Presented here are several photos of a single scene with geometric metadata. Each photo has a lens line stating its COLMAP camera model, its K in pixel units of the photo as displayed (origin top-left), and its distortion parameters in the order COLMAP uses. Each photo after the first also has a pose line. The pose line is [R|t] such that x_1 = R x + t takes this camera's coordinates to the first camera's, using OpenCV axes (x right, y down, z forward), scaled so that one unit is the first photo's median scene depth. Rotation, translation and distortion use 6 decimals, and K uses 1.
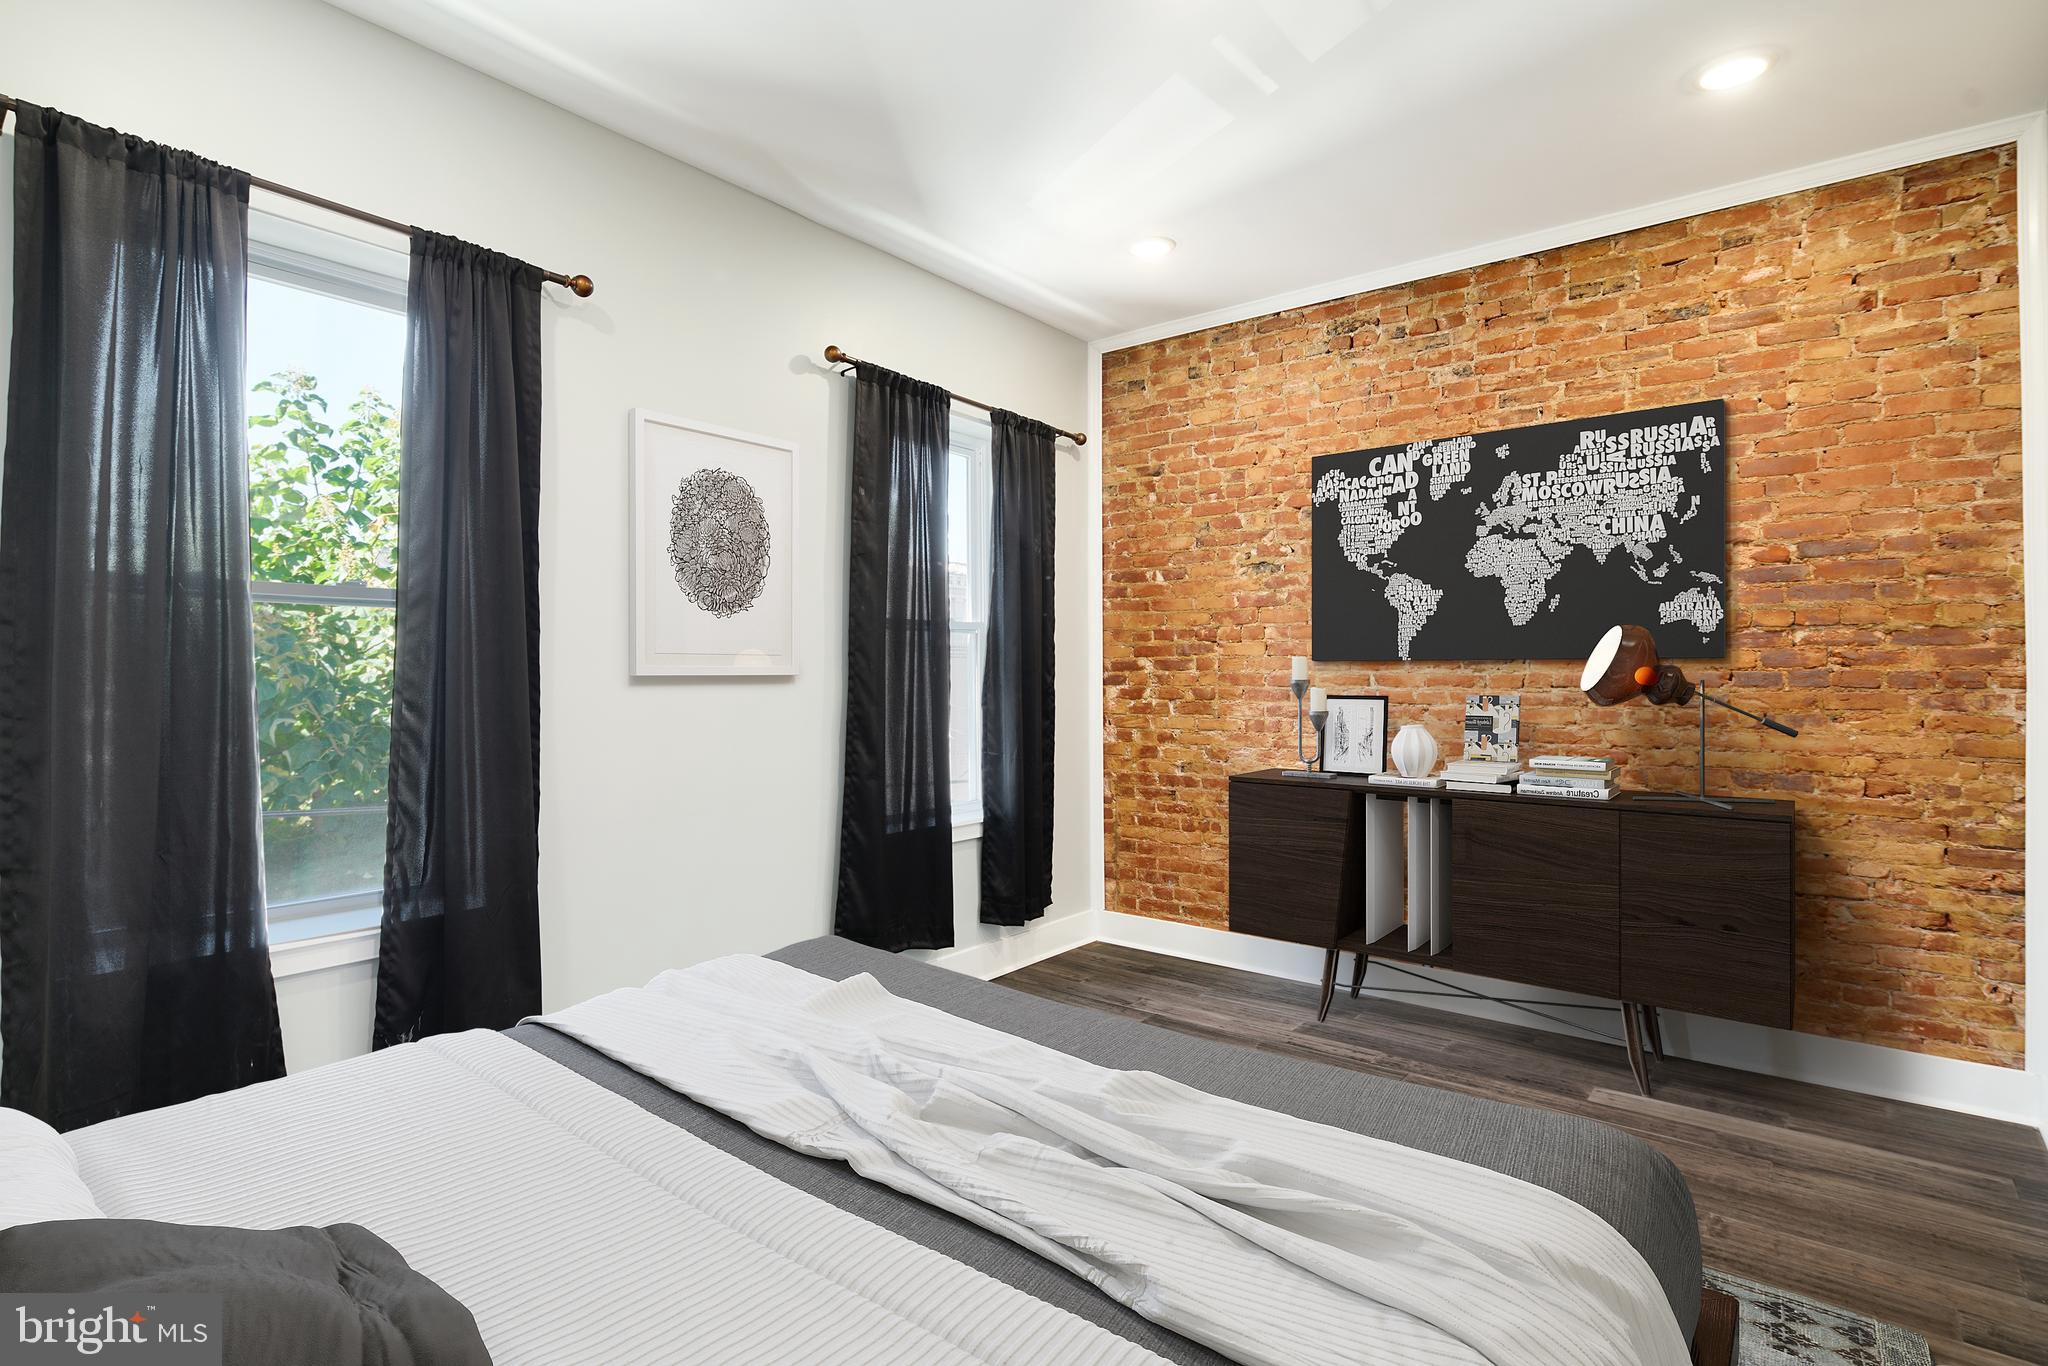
lens RADIAL K [[1014.4, 0, 1033.2], [0, 1014.4, 680.7], [0, 0, 1]] dist [0.000006, -0.000189]
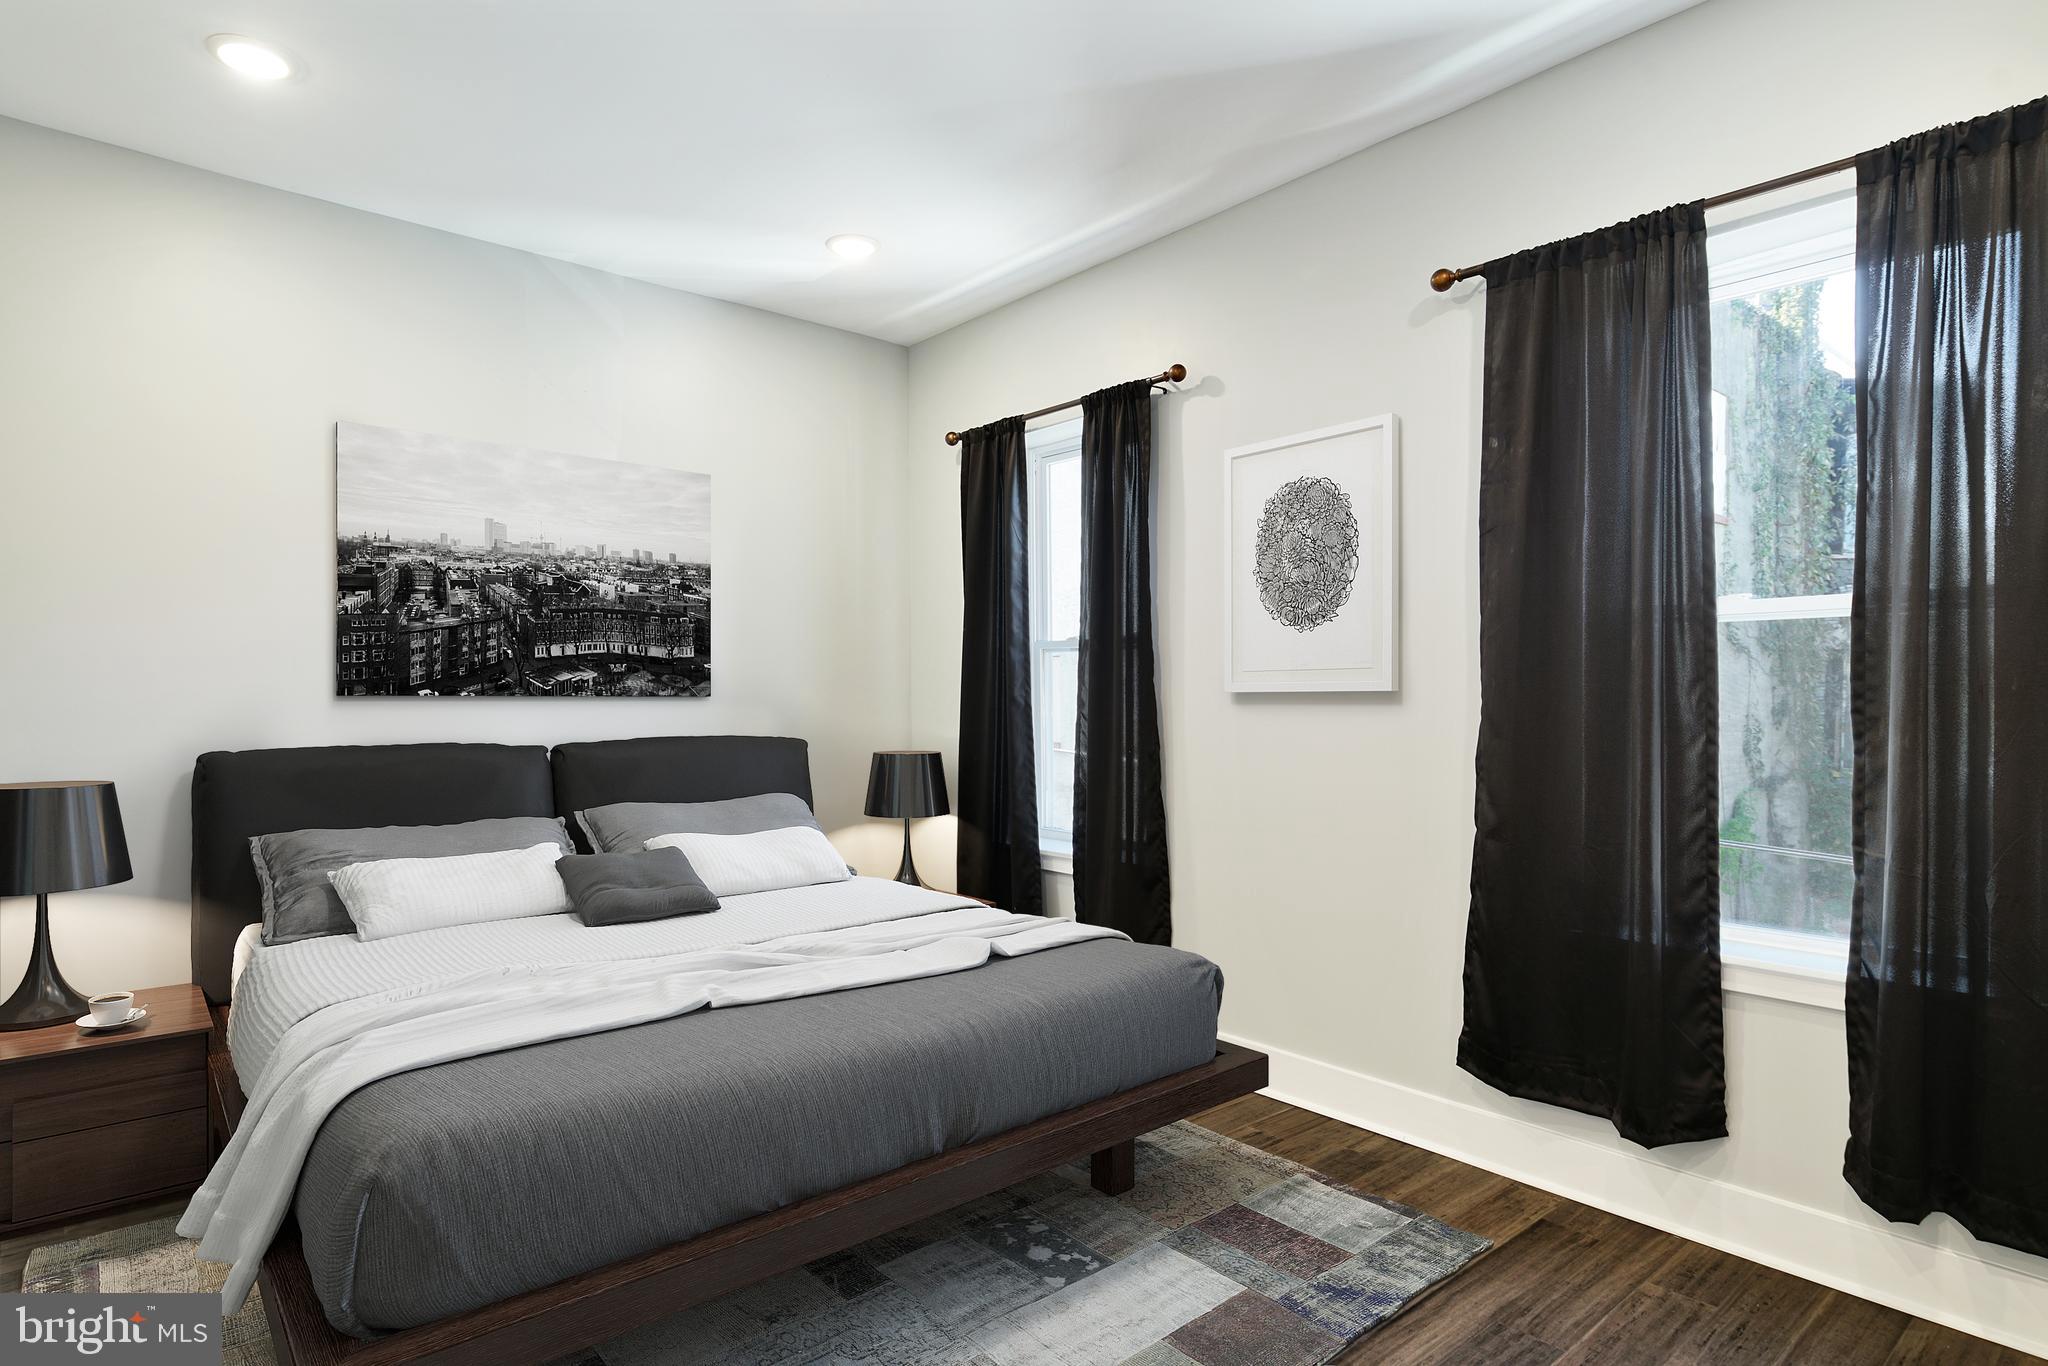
lens RADIAL K [[1111.1, 0, 1031.2], [0, 1111.1, 687.1], [0, 0, 1]] dist [0.001297, -0.001209]
pose [[-0.186778, -0.000955, -0.982402, 0.775640], [0.002171, 0.999997, -0.001384, -0.008348], [0.982400, -0.002391, -0.186776, 0.938538]]
